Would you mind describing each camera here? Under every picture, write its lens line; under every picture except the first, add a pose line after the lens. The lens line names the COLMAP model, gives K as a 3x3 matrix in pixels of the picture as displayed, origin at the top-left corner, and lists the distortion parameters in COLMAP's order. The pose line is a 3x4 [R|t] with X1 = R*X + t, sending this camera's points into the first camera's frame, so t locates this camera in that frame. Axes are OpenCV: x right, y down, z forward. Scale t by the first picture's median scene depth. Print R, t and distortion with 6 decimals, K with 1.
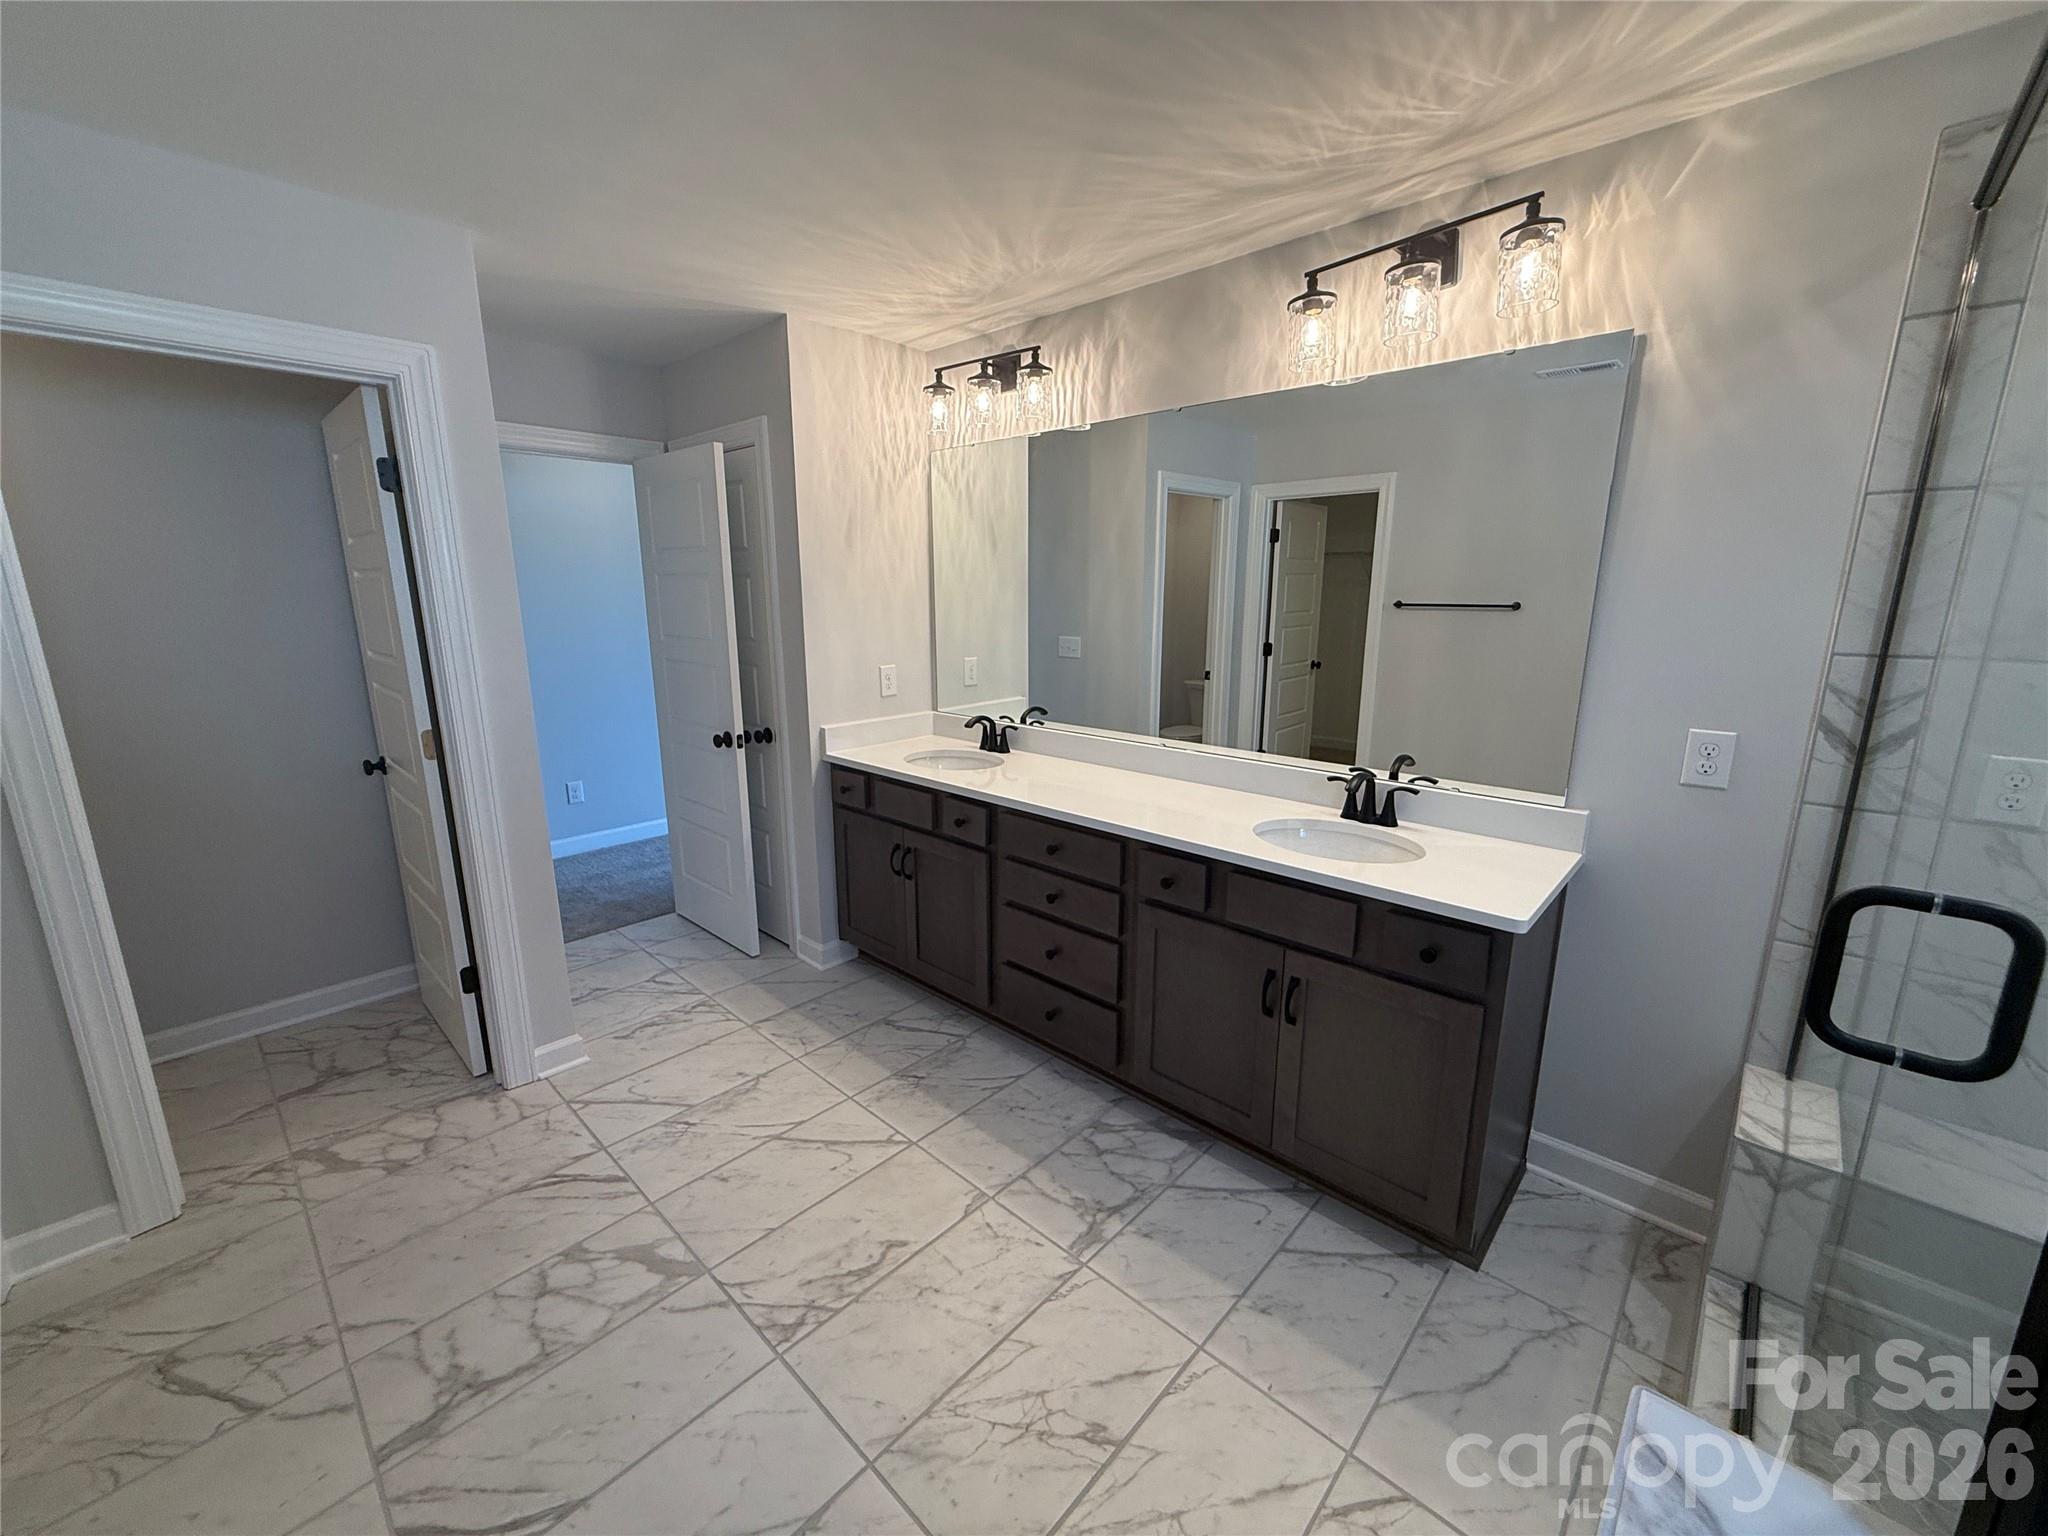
lens RADIAL K [[820.2, 0, 1019.1], [0, 820.2, 767.4], [0, 0, 1]] dist [0.001660, 0.000122]
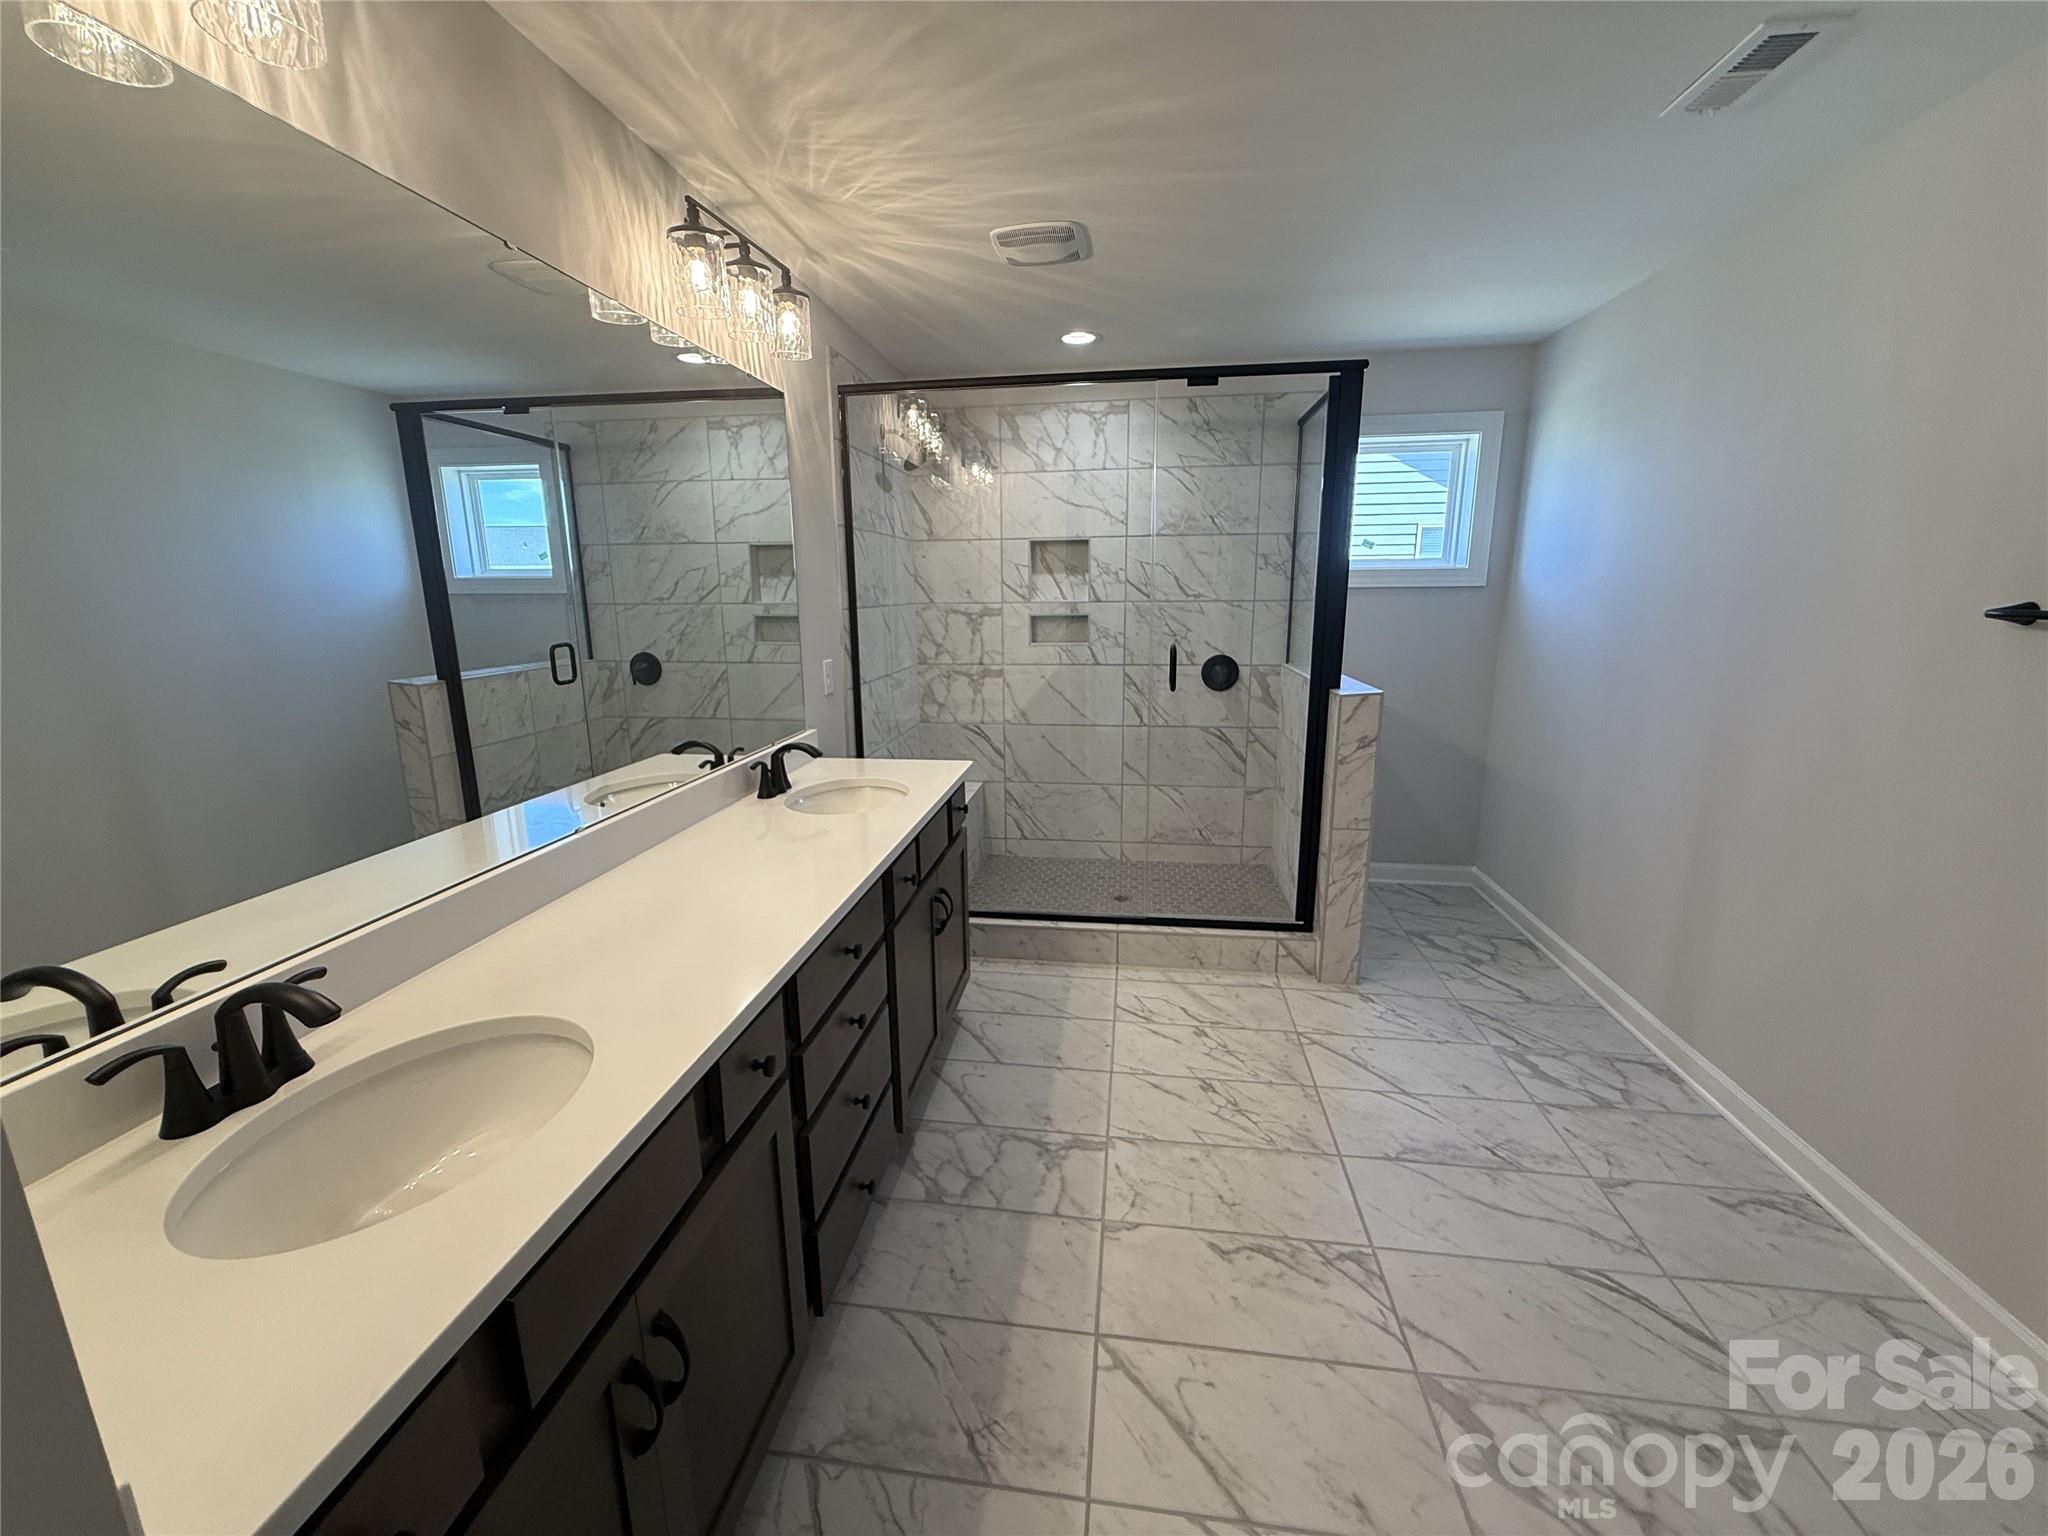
lens RADIAL K [[820.2, 0, 1019.1], [0, 820.2, 767.4], [0, 0, 1]] dist [0.001660, 0.000122]
pose [[-0.578608, -0.165998, 0.798535, -0.697524], [0.191327, 0.924125, 0.330738, -0.297873], [-0.792848, 0.344148, -0.502946, 1.505371]]
